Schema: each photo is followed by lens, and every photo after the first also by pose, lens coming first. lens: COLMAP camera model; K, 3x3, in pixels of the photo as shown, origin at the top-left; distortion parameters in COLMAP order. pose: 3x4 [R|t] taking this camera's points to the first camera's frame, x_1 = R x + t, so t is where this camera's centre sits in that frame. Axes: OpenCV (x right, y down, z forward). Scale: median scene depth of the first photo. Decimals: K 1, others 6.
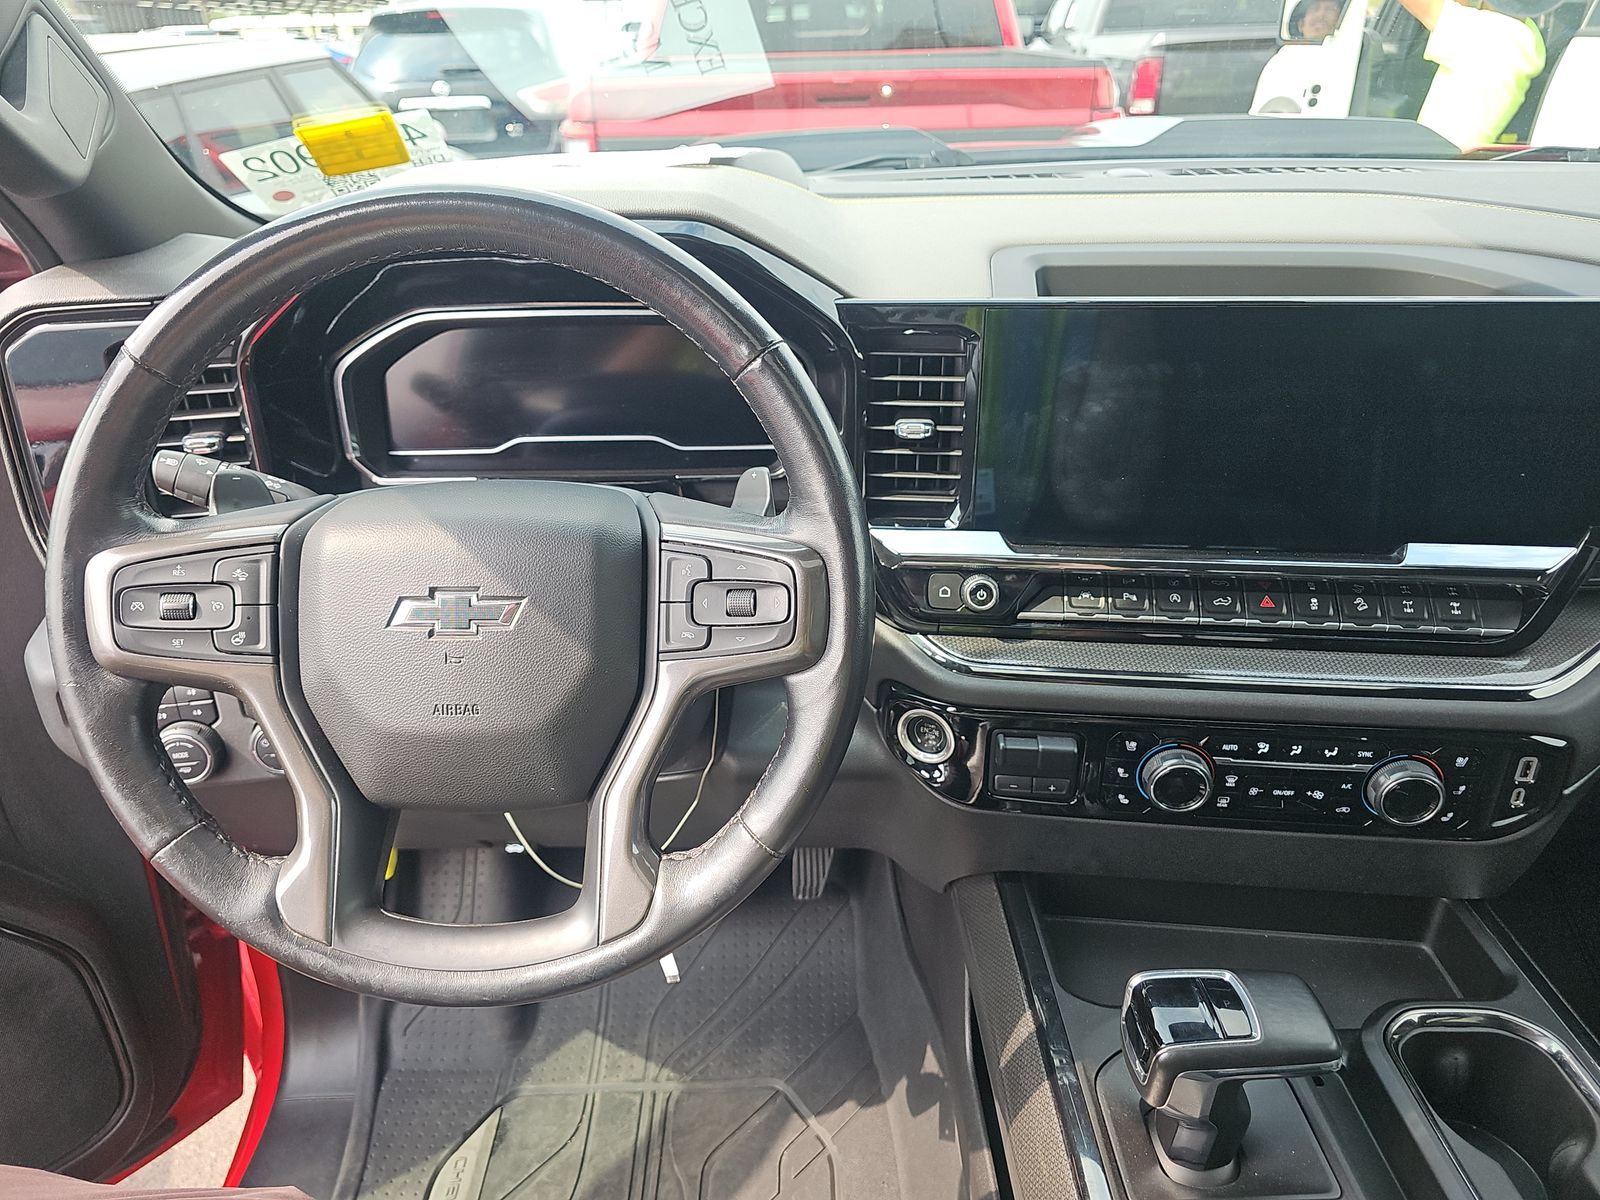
lens RADIAL K [[1072.1, 0, 798.3], [0, 1072.1, 588.8], [0, 0, 1]] dist [0.026683, -0.027028]
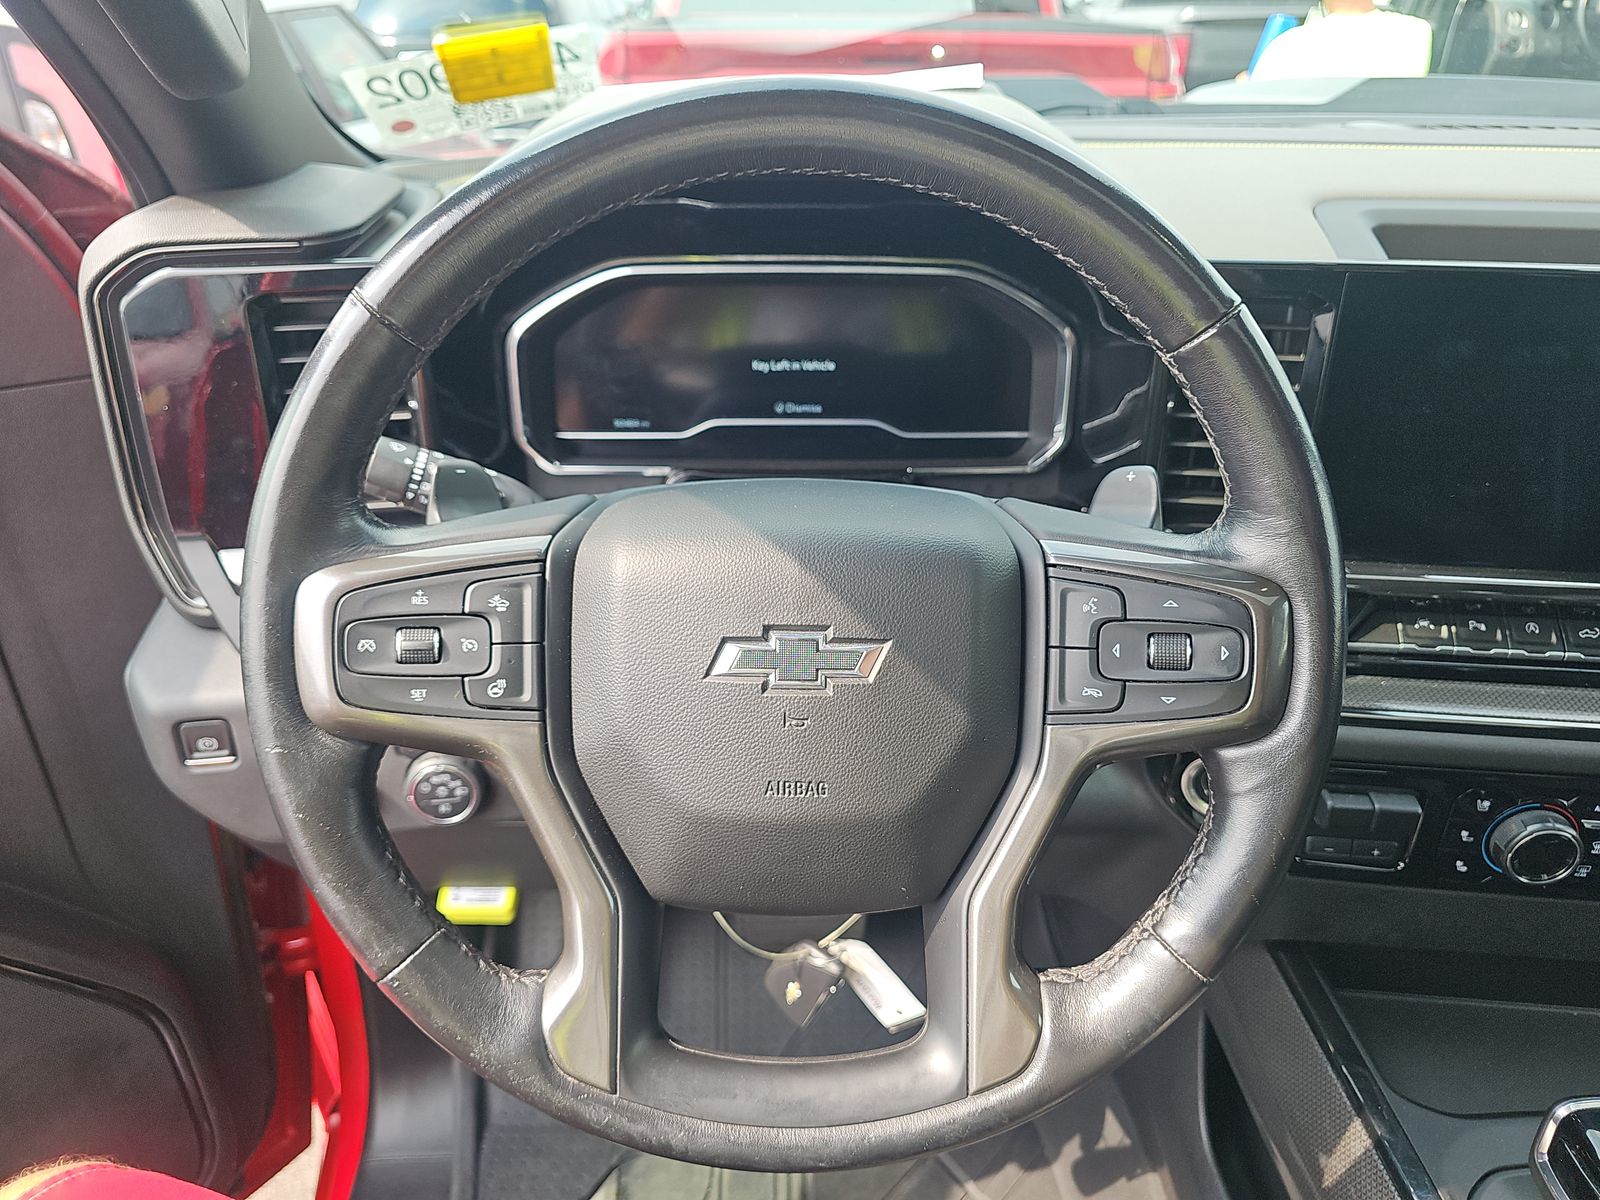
lens RADIAL K [[1072.1, 0, 806.8], [0, 1072.1, 596.6], [0, 0, 1]] dist [0.026683, -0.027028]
pose [[0.999540, 0.013806, 0.027006, -0.283444], [-0.014499, 0.999566, 0.025624, -0.035017], [-0.026640, -0.026004, 0.999307, 0.216551]]
